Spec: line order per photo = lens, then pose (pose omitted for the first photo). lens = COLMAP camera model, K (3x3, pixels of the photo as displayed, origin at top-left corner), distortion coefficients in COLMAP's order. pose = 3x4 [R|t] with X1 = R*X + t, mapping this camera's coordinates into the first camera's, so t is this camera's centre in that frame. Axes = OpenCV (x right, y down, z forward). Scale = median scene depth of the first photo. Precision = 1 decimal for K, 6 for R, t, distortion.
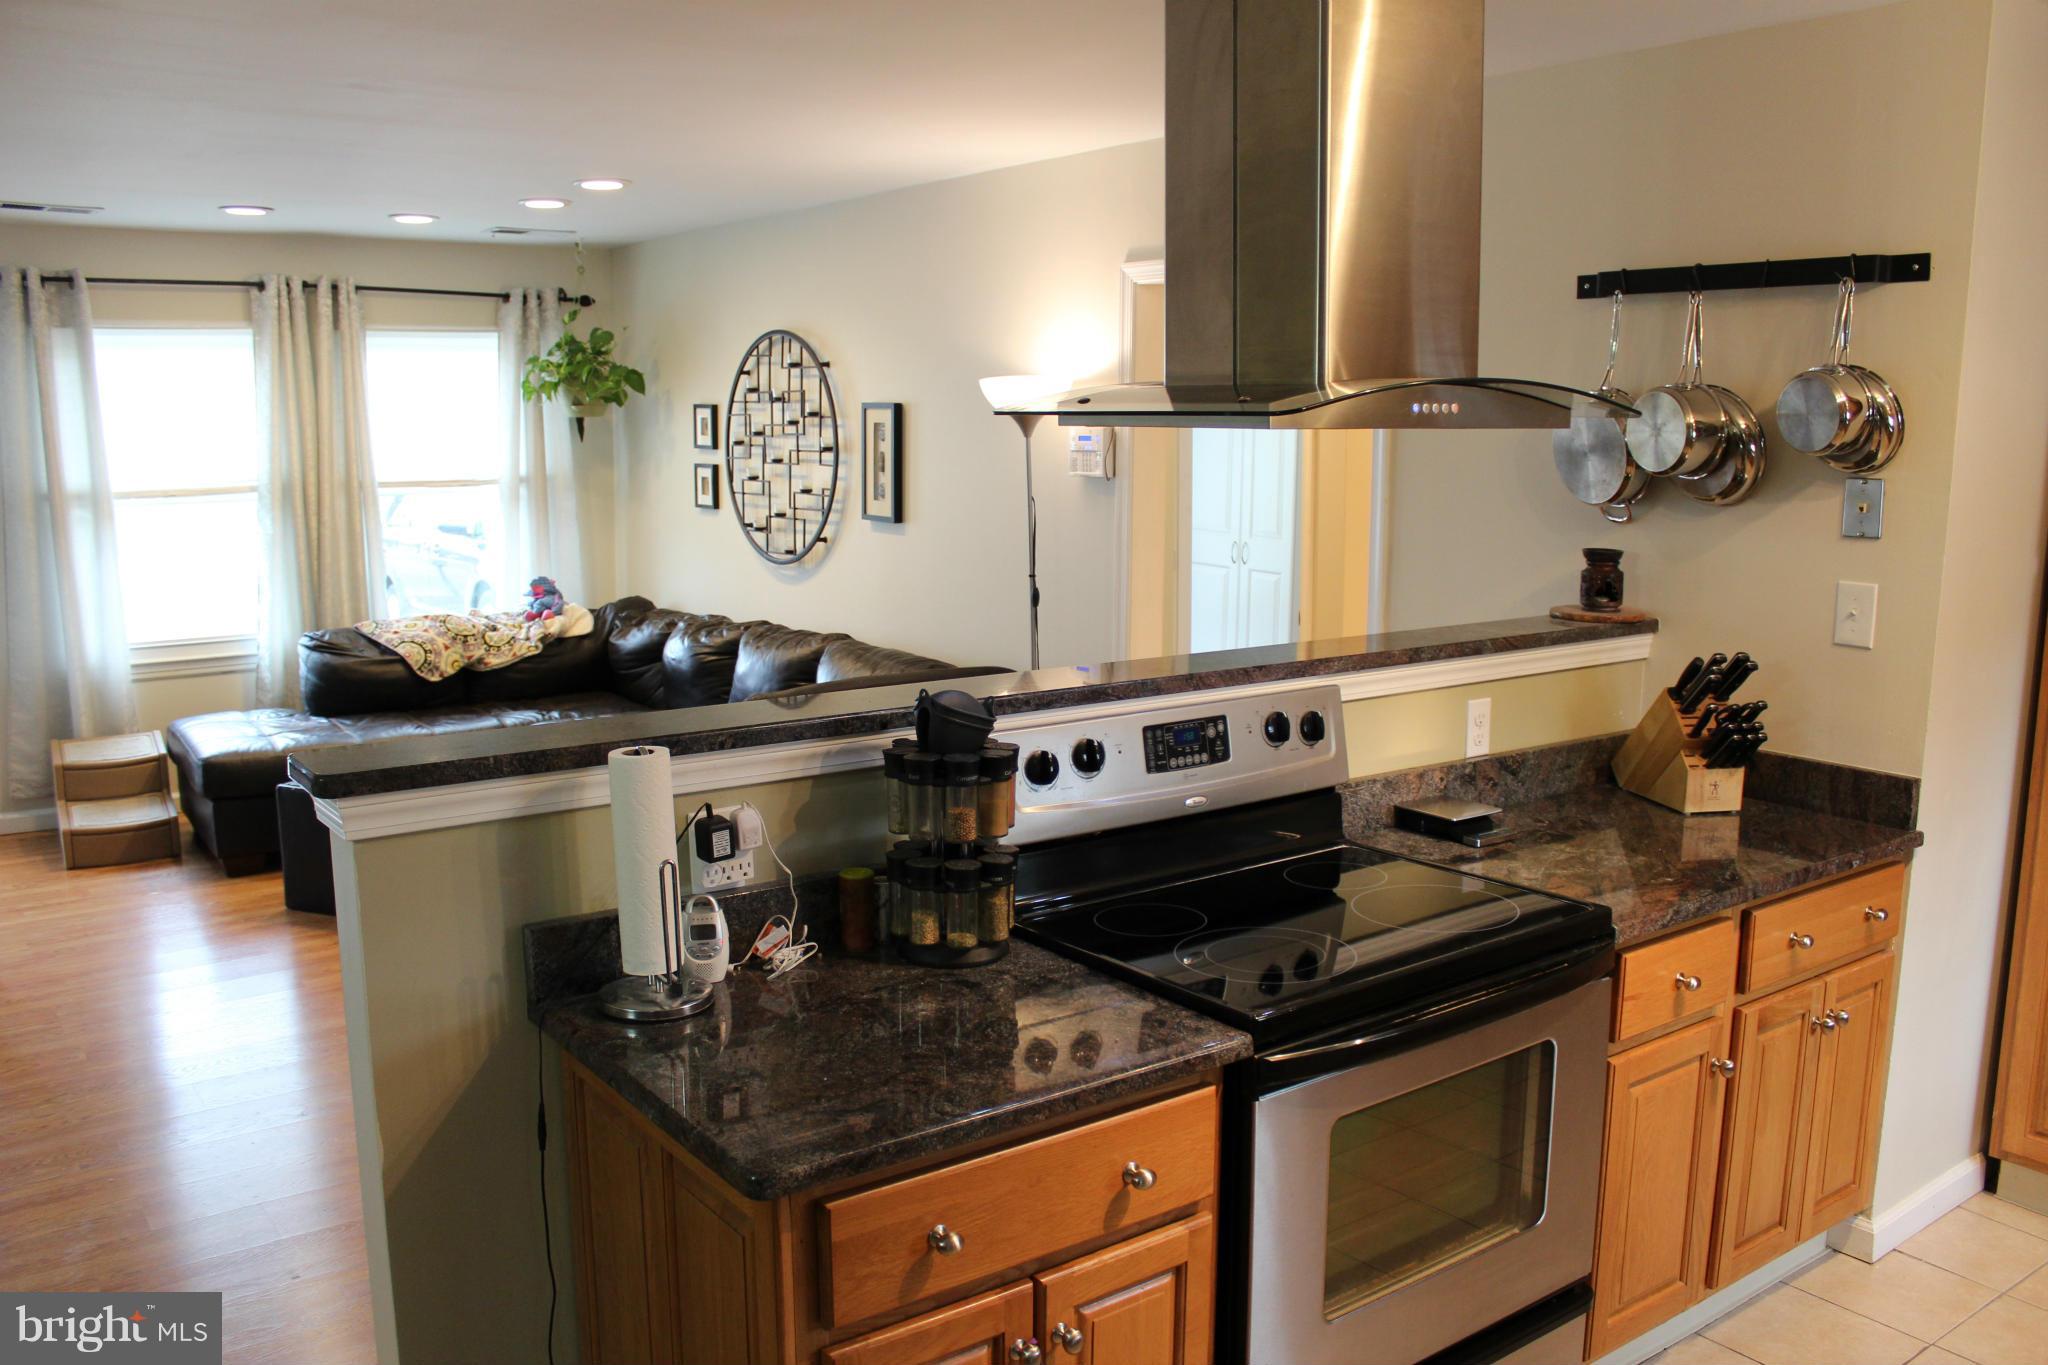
lens RADIAL K [[1690.7, 0, 1024.0], [0, 1690.7, 682.5], [0, 0, 1]] dist [-0.179537, 0.150160]
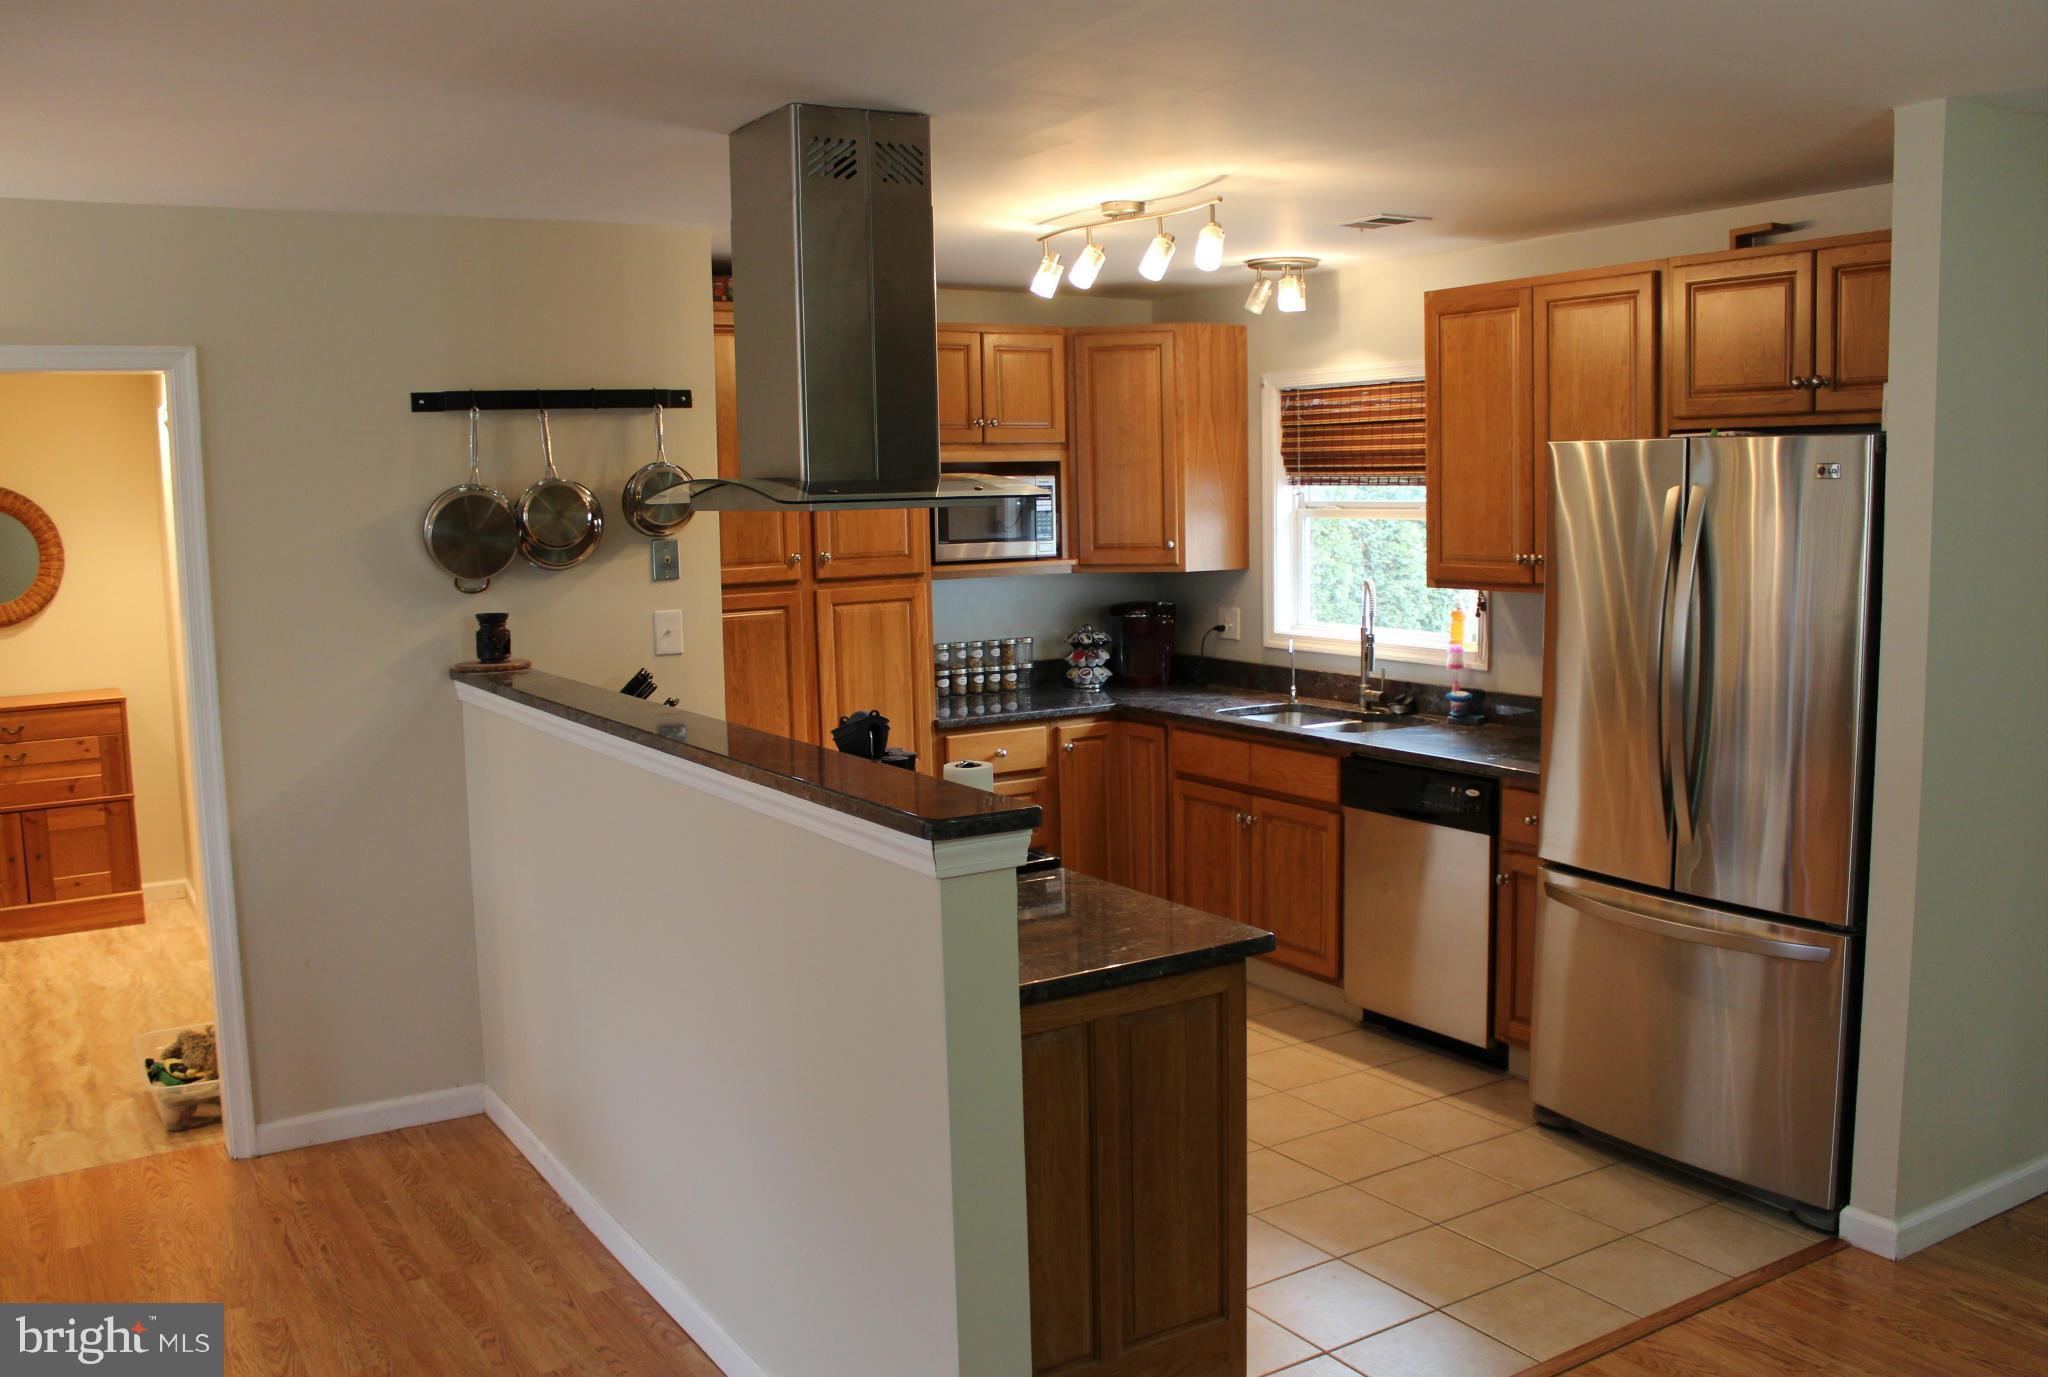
lens RADIAL K [[1752.7, 0, 1024.0], [0, 1752.7, 688.5], [0, 0, 1]] dist [-0.180778, 0.145637]
pose [[0.080684, -0.119637, 0.989534, -1.008673], [0.177784, 0.978578, 0.103816, -0.097637], [-0.980756, 0.167547, 0.100225, 0.537055]]
